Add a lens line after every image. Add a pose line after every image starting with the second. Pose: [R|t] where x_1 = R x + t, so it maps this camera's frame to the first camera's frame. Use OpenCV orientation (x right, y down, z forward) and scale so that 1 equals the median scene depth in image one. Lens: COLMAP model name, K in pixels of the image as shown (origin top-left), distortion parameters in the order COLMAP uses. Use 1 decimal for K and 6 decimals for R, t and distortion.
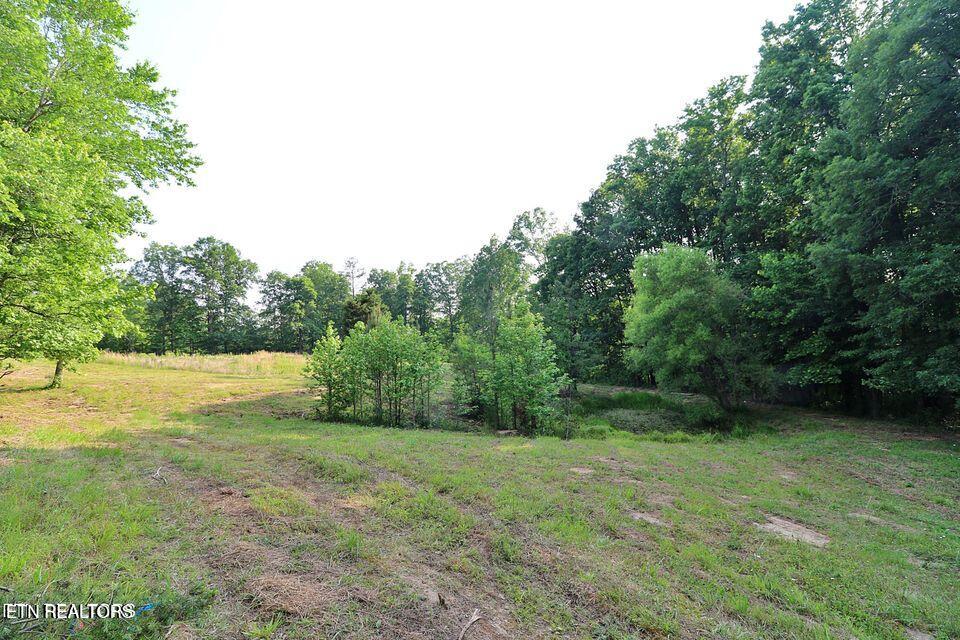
lens RADIAL K [[425.7, 0, 480.2], [0, 425.7, 320.1], [0, 0, 1]] dist [-0.035710, -0.001730]
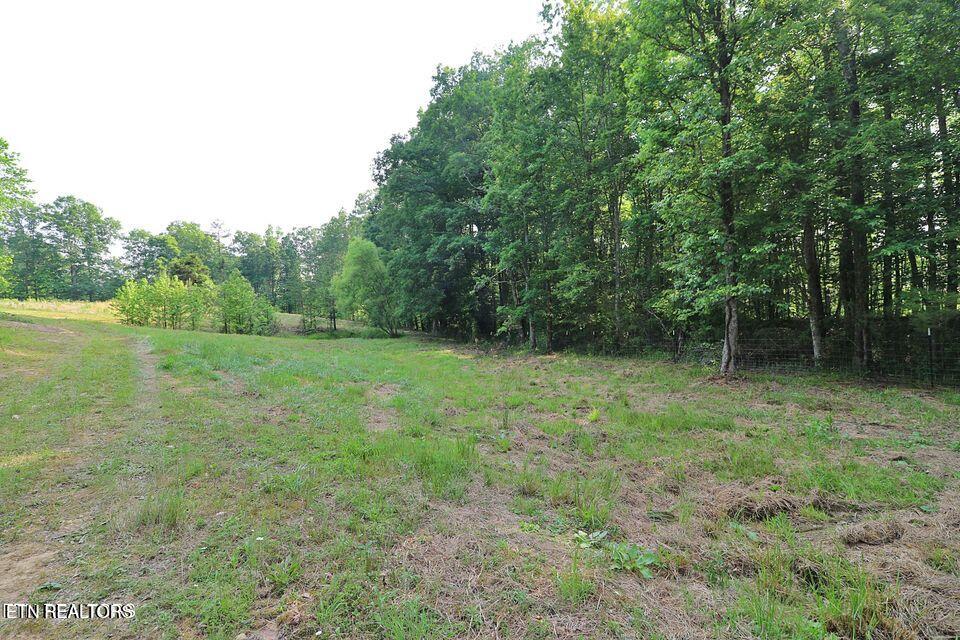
lens RADIAL K [[425.7, 0, 480.7], [0, 425.7, 322.1], [0, 0, 1]] dist [-0.035710, -0.001730]
pose [[0.982369, 0.019128, 0.185971, 0.206657], [-0.036505, 0.995230, 0.090471, -0.006148], [-0.183353, -0.095664, 0.978381, -0.257714]]
